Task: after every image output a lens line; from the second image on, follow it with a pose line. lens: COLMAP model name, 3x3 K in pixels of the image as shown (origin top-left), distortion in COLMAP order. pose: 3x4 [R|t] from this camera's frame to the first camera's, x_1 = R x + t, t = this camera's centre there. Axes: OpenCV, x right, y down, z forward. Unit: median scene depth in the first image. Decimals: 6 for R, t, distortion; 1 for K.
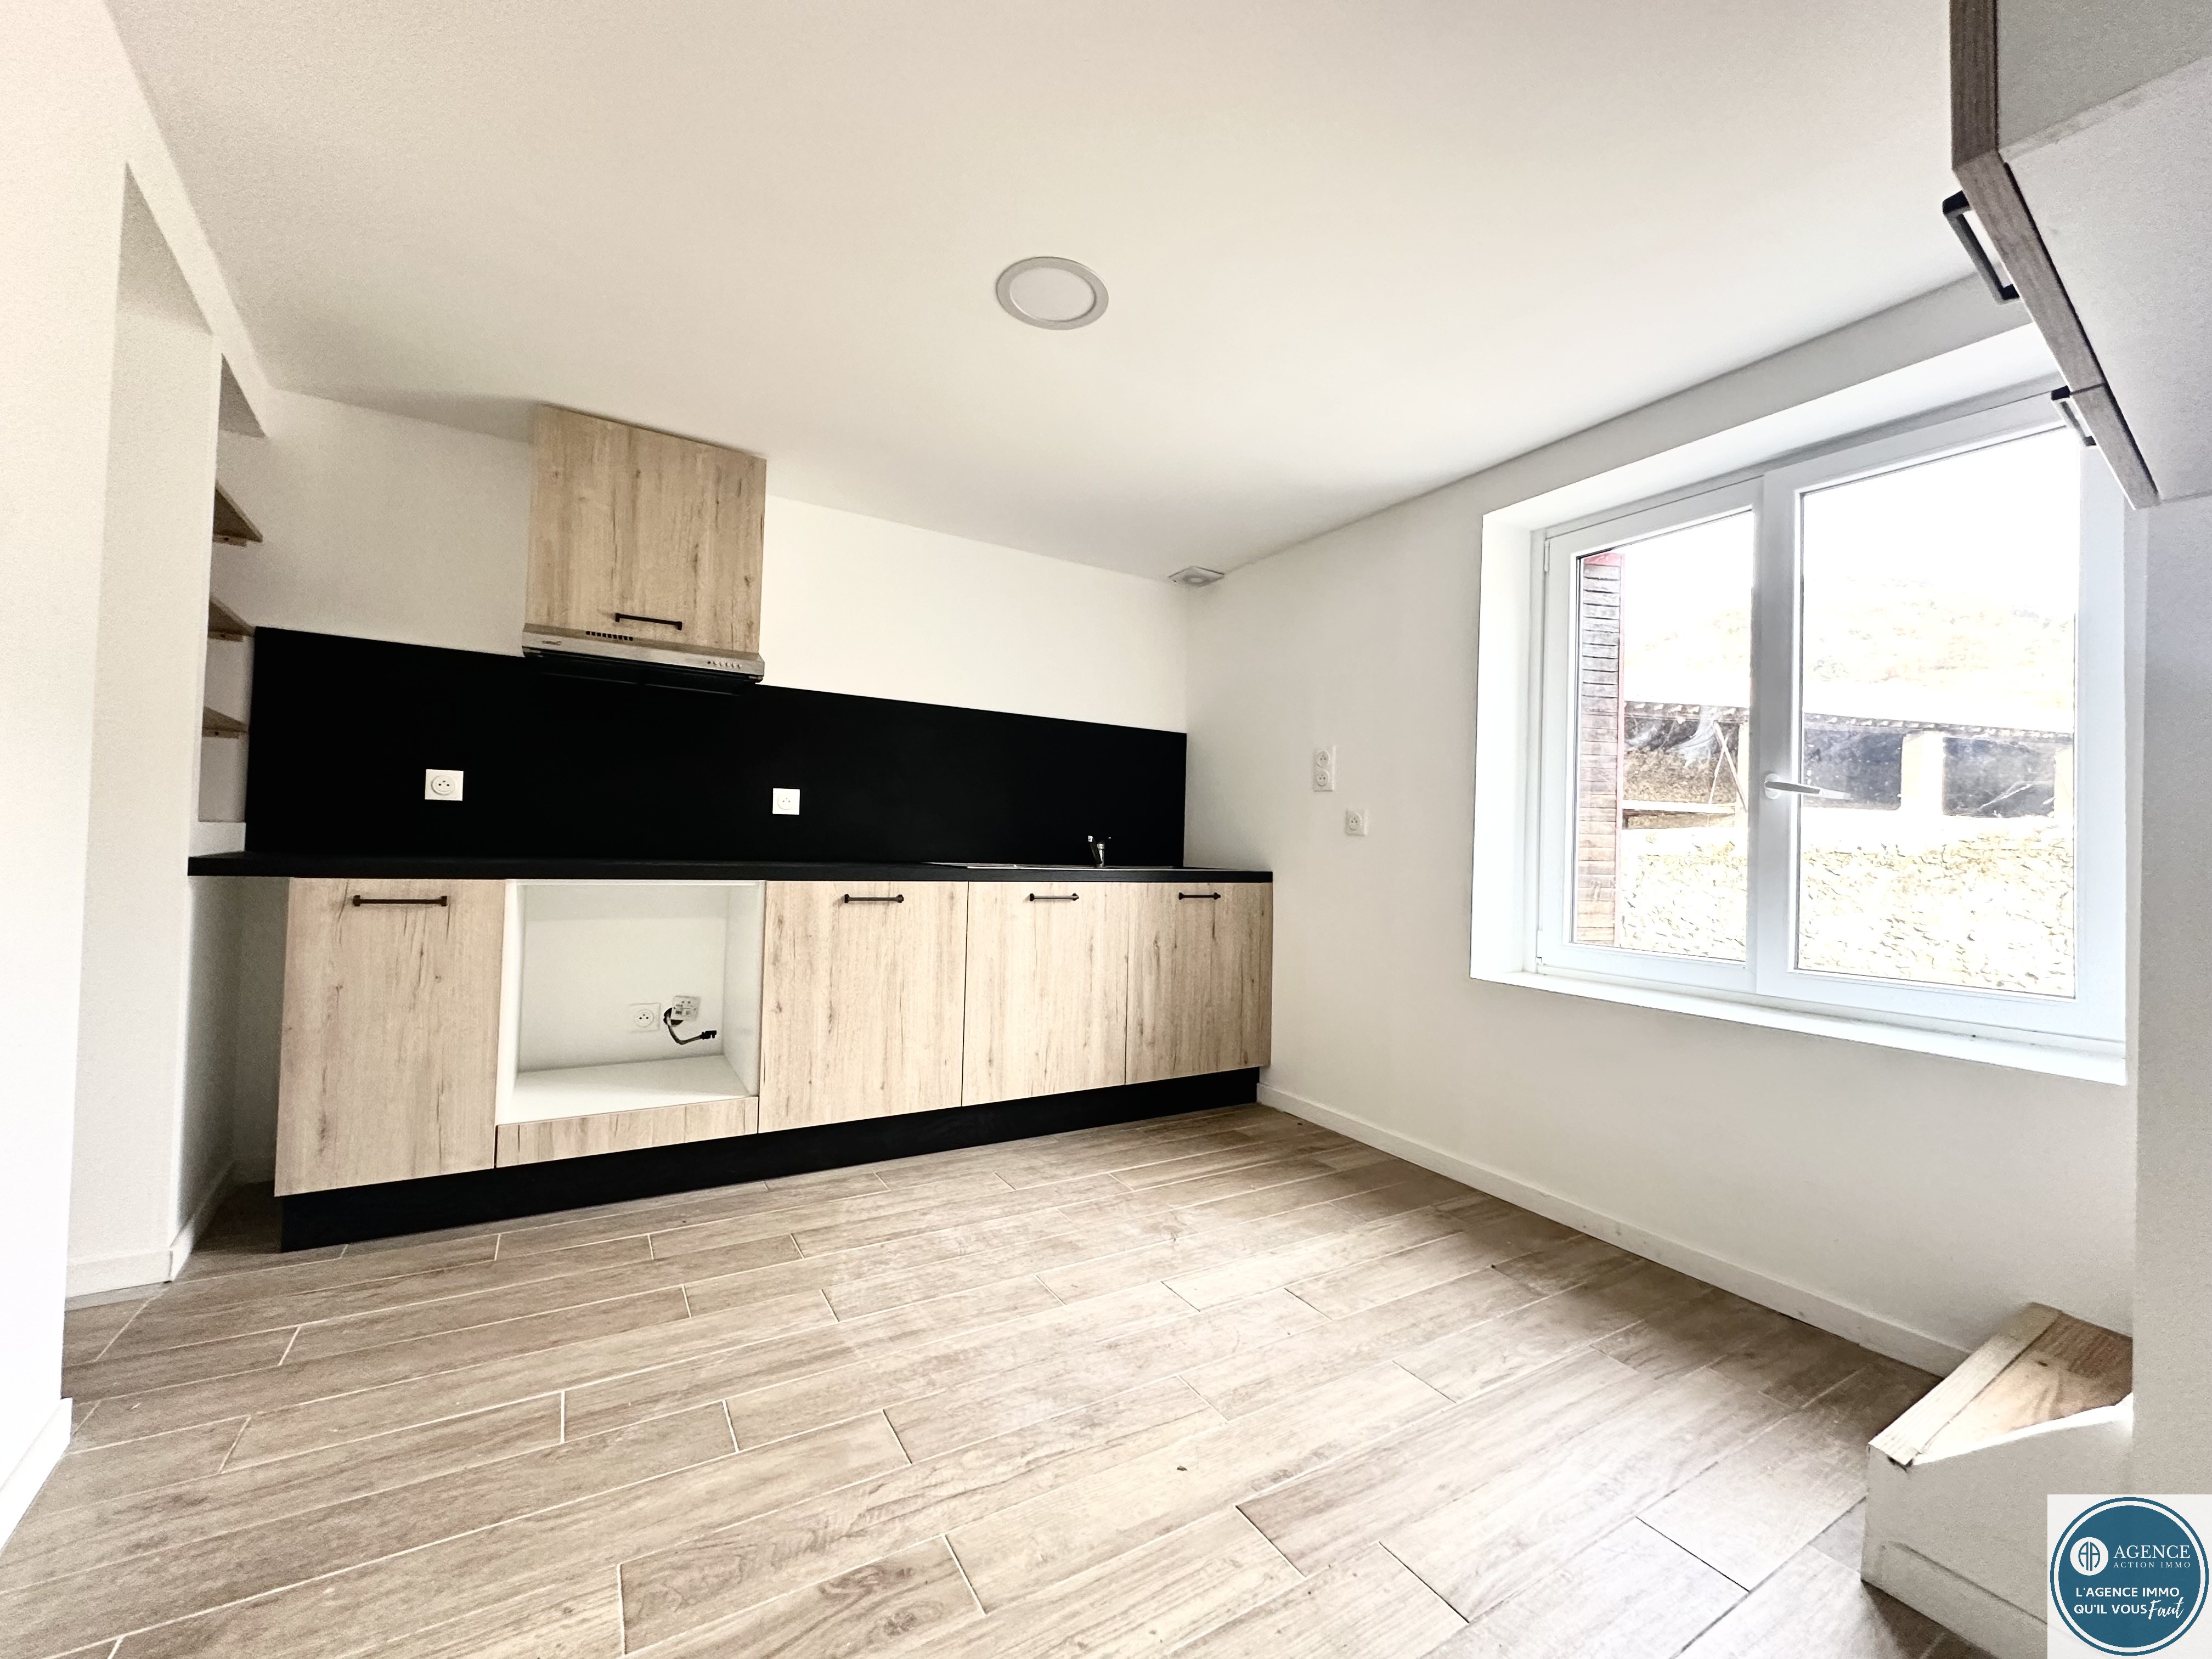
lens RADIAL K [[880.5, 0, 1102.6], [0, 880.5, 823.3], [0, 0, 1]] dist [-0.003774, 0.000869]
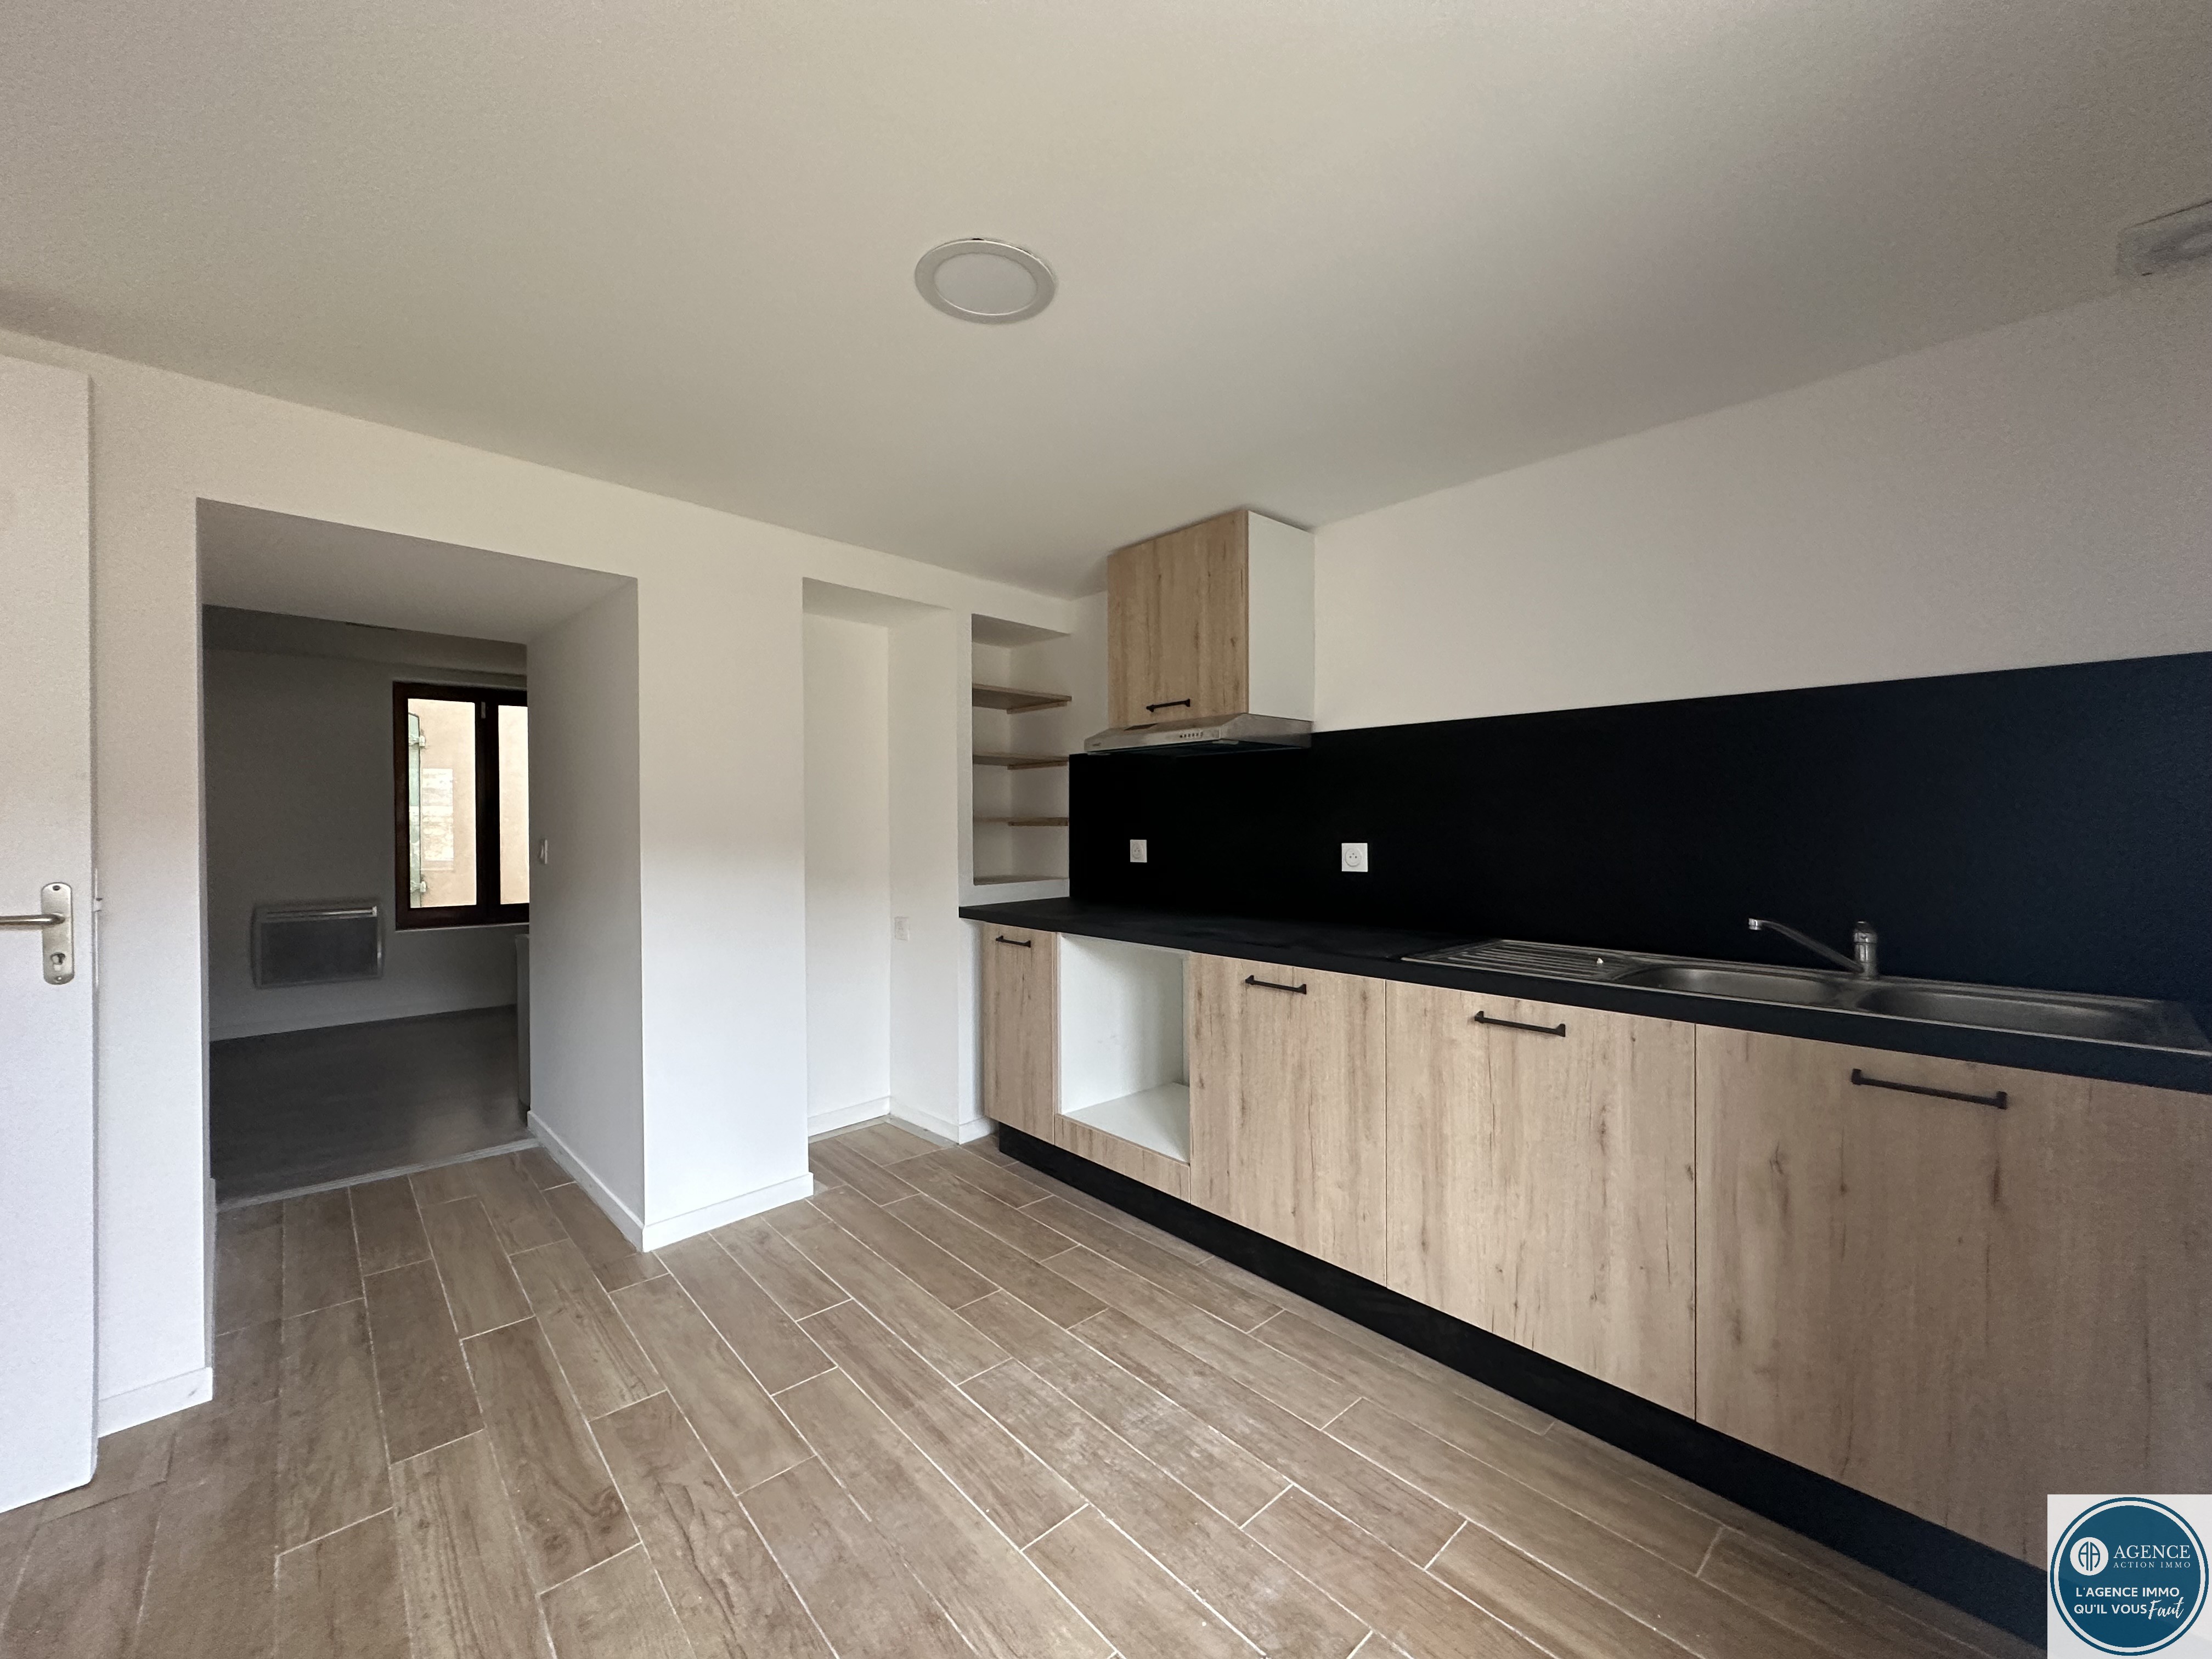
lens RADIAL K [[880.5, 0, 1102.7], [0, 880.5, 823.8], [0, 0, 1]] dist [-0.003774, 0.000869]
pose [[0.194439, -0.027244, -0.980536, 0.604102], [0.037317, 0.999096, -0.020360, -0.064692], [0.980204, -0.032632, 0.195280, 0.747927]]
